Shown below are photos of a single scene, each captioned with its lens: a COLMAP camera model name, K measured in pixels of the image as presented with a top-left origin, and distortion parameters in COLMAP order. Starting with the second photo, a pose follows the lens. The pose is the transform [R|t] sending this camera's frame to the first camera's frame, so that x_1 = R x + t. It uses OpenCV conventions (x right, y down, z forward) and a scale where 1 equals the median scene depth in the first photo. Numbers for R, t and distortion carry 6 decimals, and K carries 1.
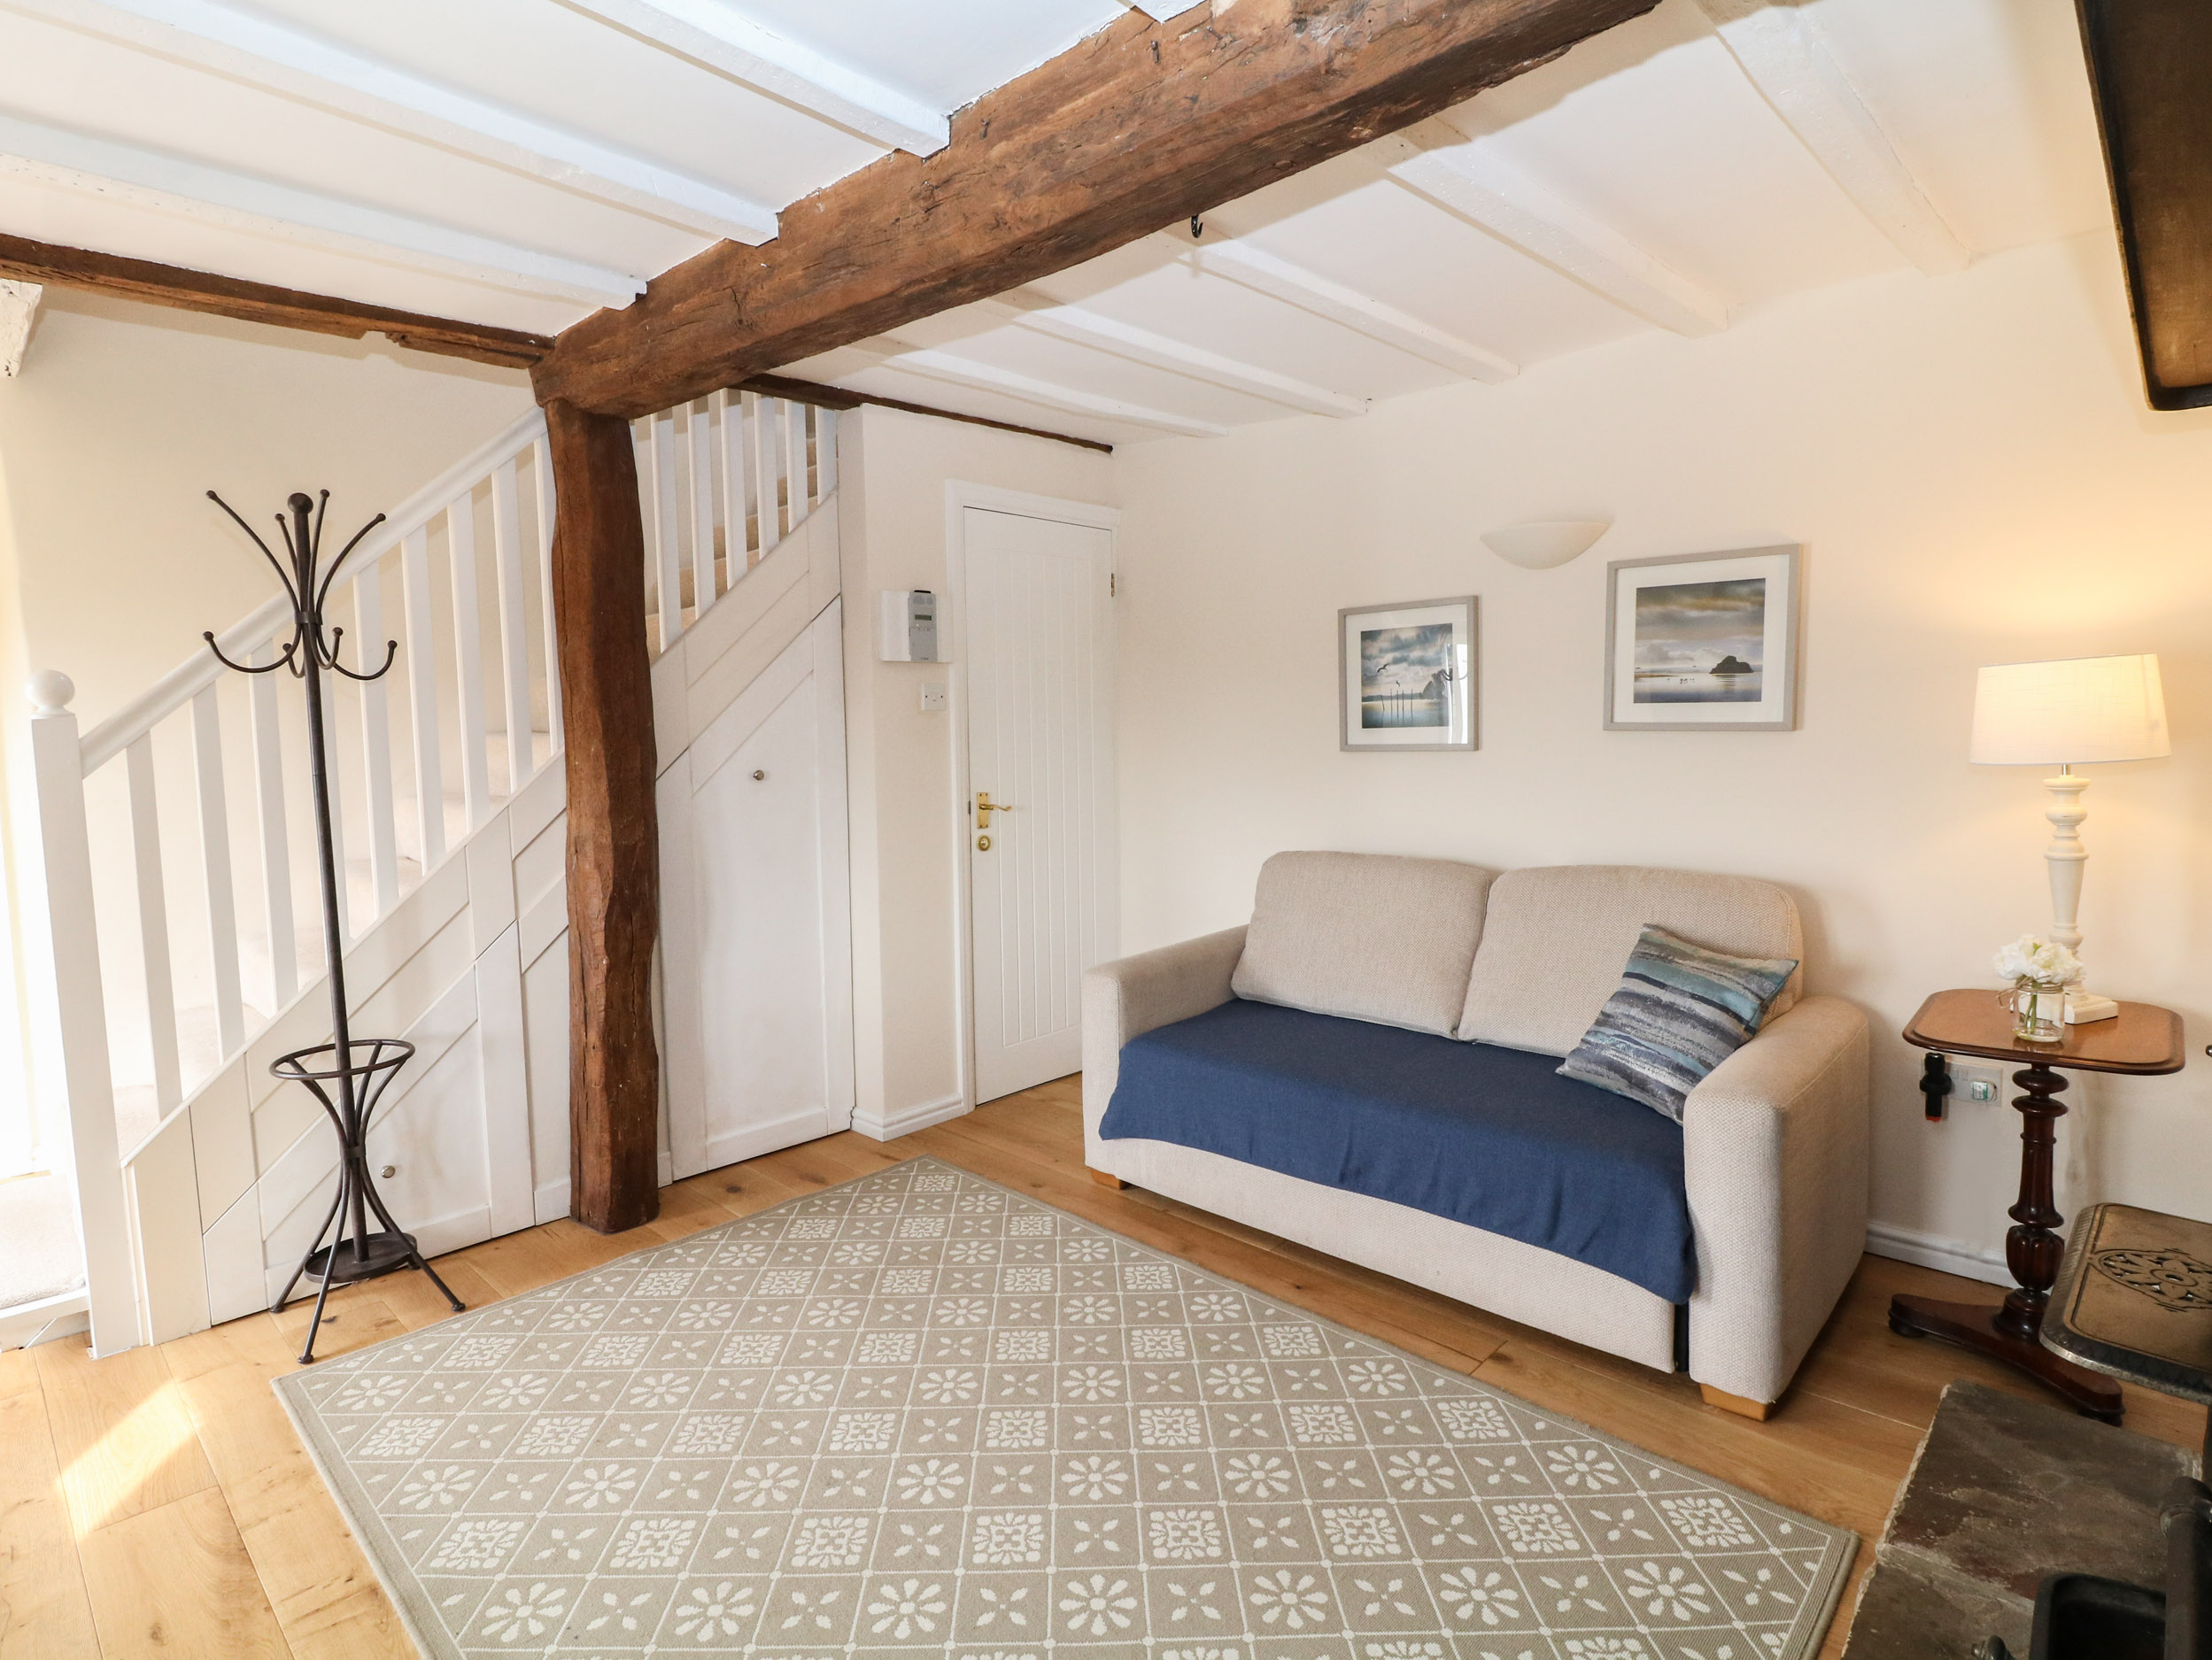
lens RADIAL K [[1155.2, 0, 1086.2], [0, 1155.2, 817.4], [0, 0, 1]] dist [-0.001283, -0.012559]
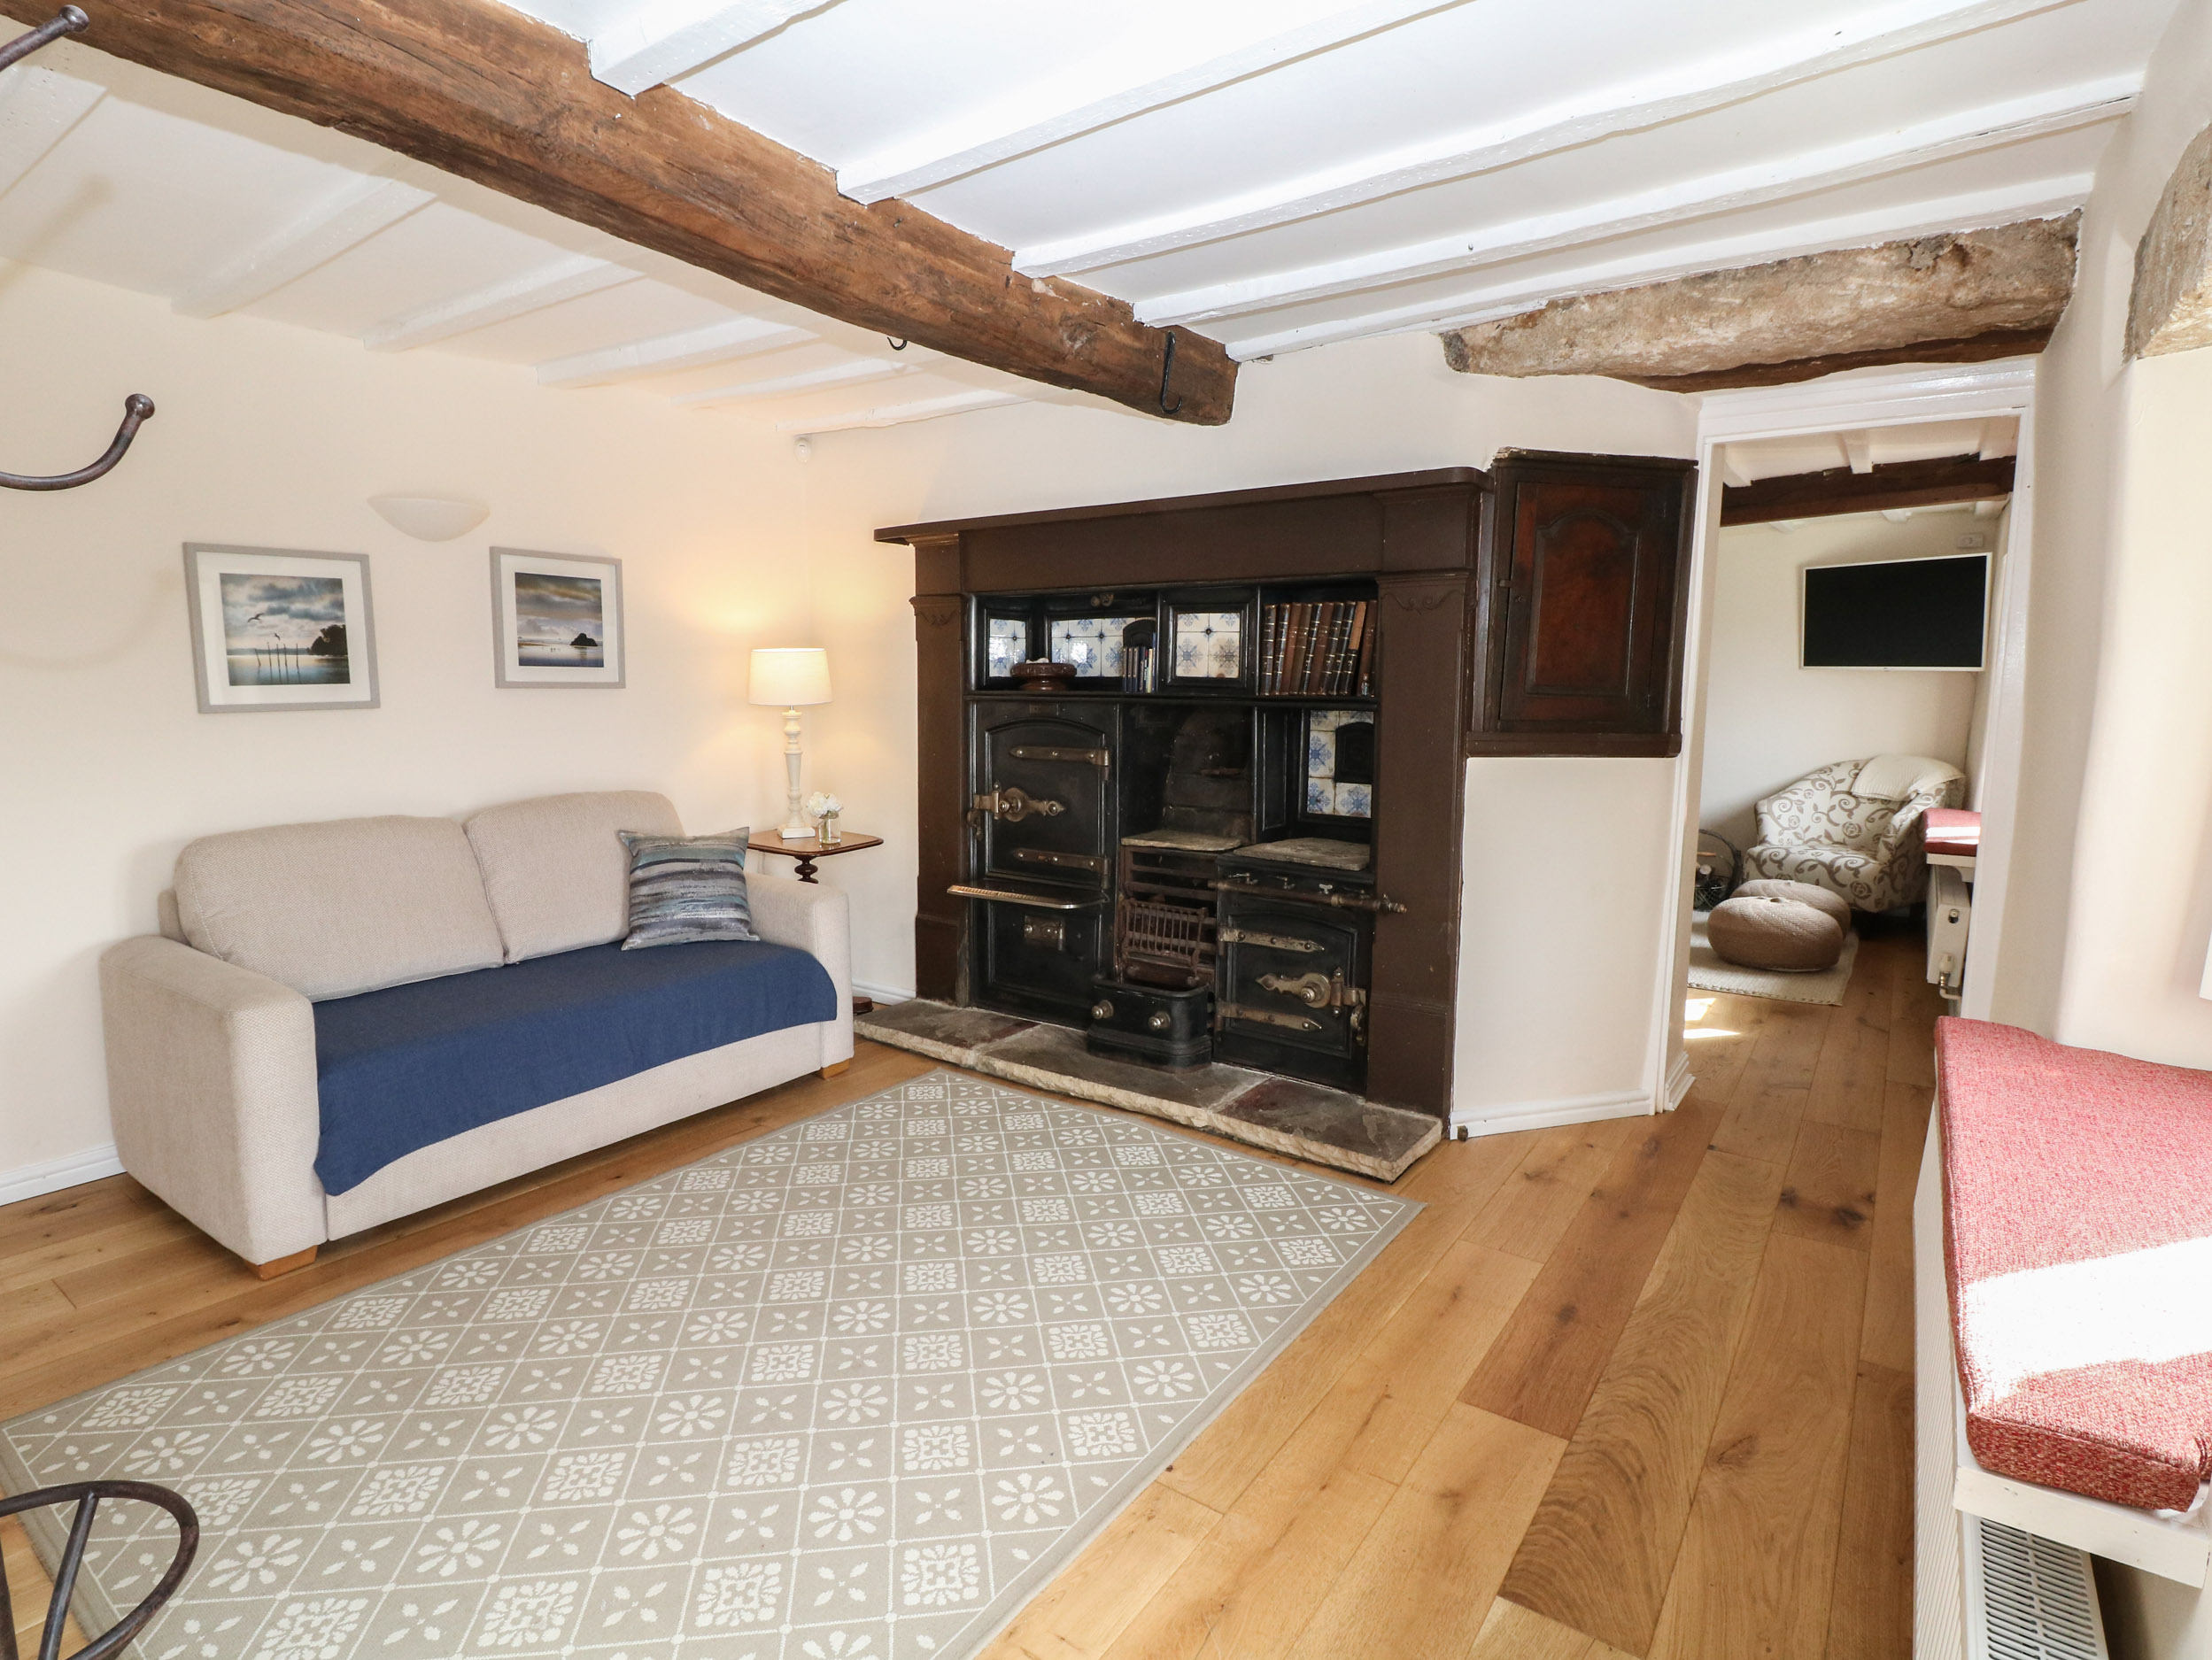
lens RADIAL K [[1155.2, 0, 1090.7], [0, 1155.2, 819.9], [0, 0, 1]] dist [-0.001283, -0.012559]
pose [[-0.146449, -0.105484, 0.983578, -0.975252], [0.081164, 0.989665, 0.118222, -0.037365], [-0.985883, 0.097145, -0.136374, 0.671707]]
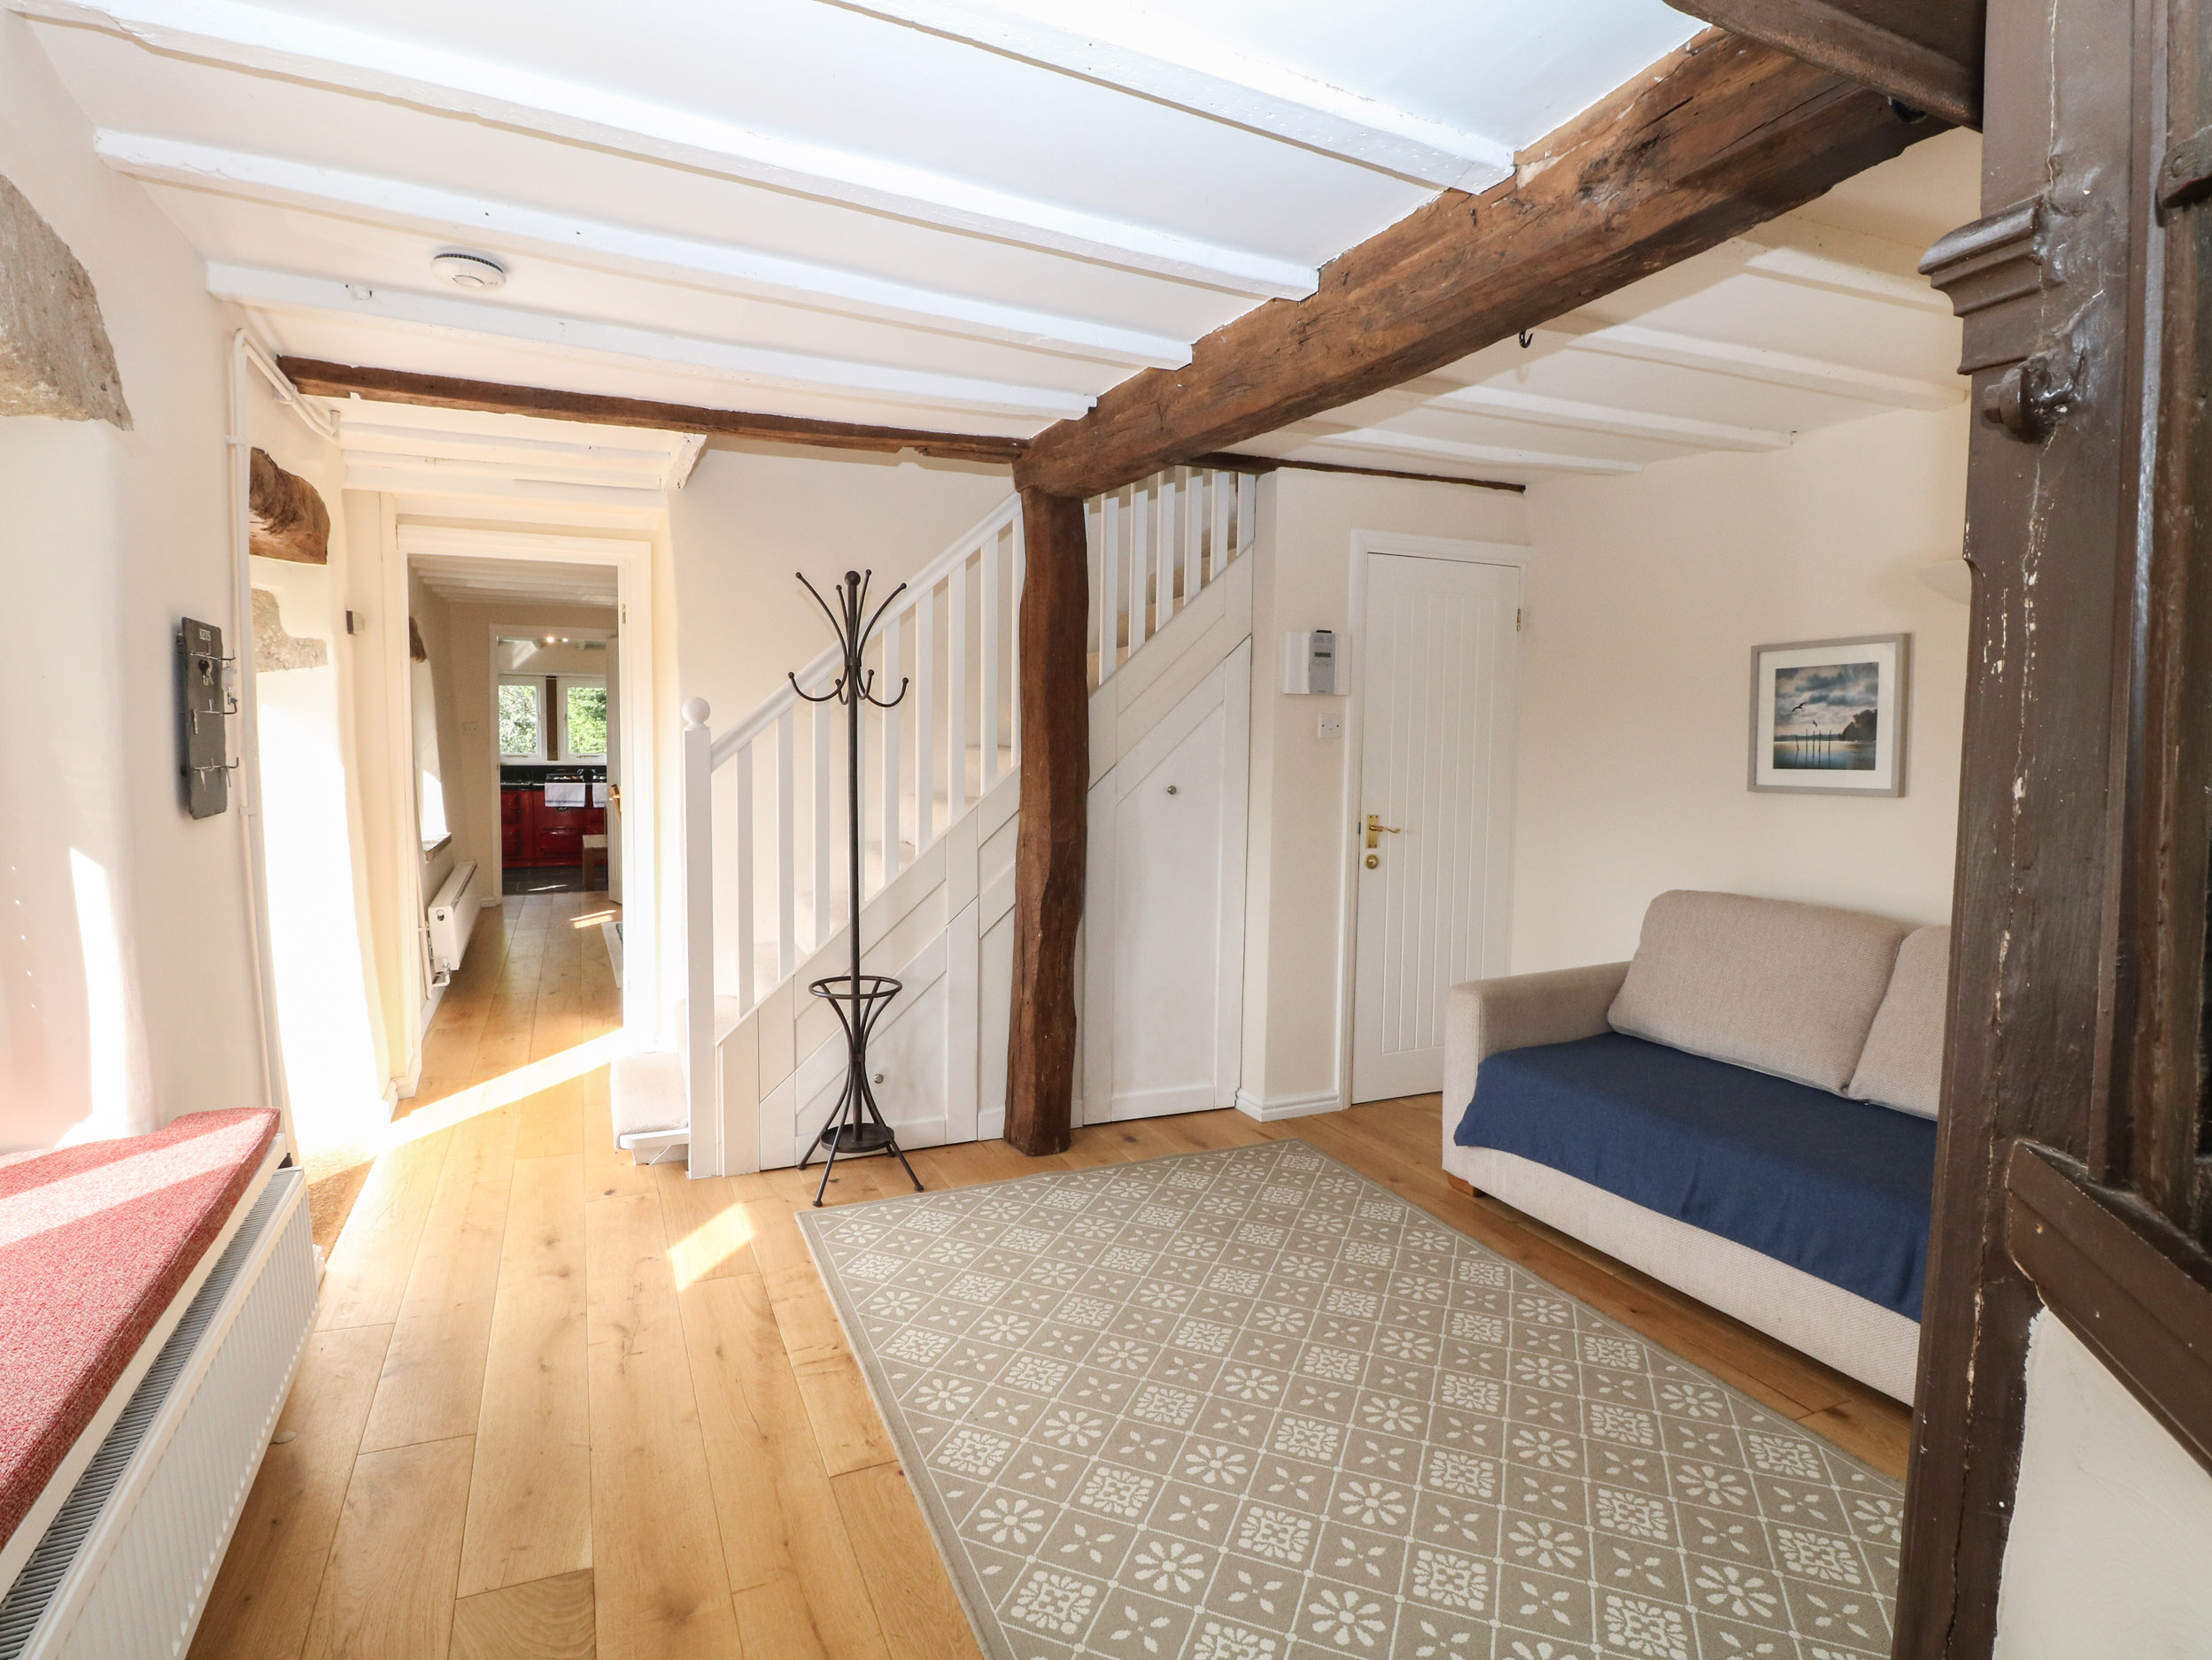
lens RADIAL K [[1155.2, 0, 1074.8], [0, 1155.2, 809.1], [0, 0, 1]] dist [-0.001283, -0.012559]
pose [[0.923037, 0.050106, -0.381435, 0.094661], [-0.058096, 0.998266, -0.009453, -0.000539], [0.380300, 0.030886, 0.924347, -0.153960]]
